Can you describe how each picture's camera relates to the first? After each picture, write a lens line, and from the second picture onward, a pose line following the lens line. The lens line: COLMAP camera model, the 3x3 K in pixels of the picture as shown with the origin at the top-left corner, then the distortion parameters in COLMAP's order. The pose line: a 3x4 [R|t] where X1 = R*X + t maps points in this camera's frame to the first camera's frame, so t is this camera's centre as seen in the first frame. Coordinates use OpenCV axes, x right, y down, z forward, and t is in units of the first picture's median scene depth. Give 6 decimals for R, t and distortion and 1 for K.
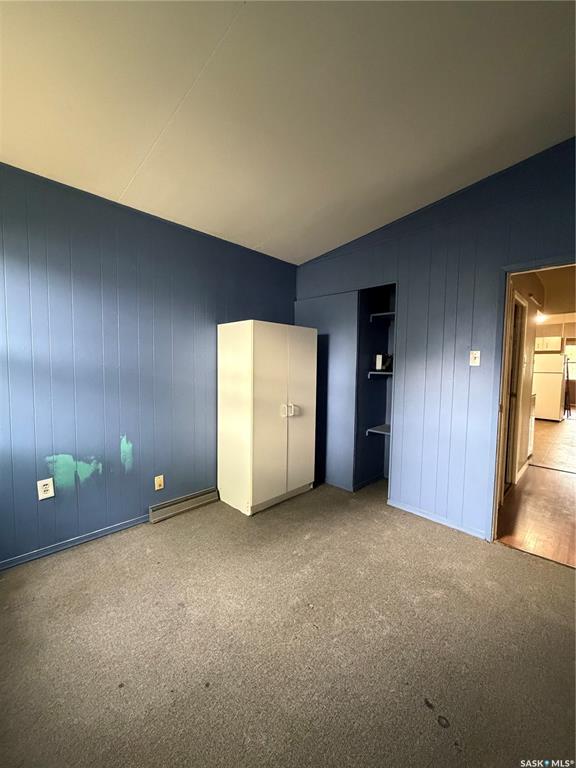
lens RADIAL K [[305.4, 0, 291.1], [0, 305.4, 383.5], [0, 0, 1]] dist [0.000694, 0.000397]
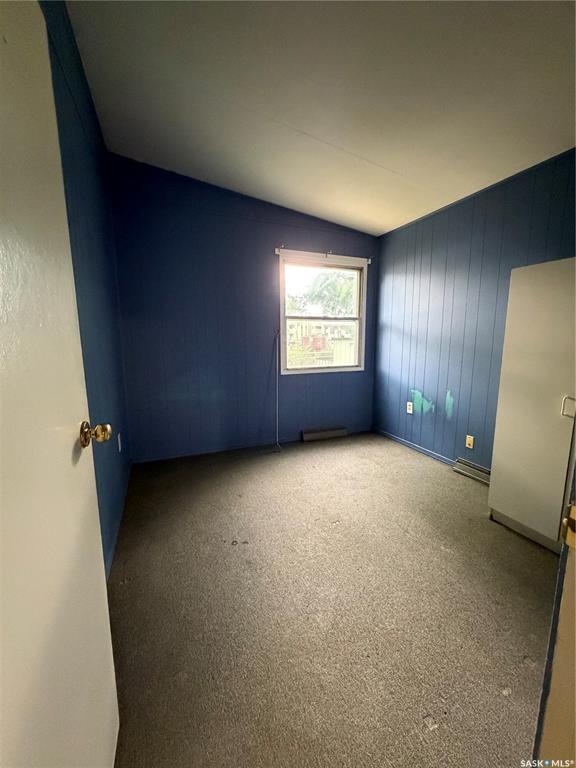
lens RADIAL K [[305.4, 0, 288.4], [0, 305.4, 384.7], [0, 0, 1]] dist [0.000694, 0.000397]
pose [[-0.401941, 0.121817, -0.907526, 0.919197], [-0.059524, 0.985539, 0.158652, -0.014070], [0.913729, 0.117788, -0.388878, 0.933419]]
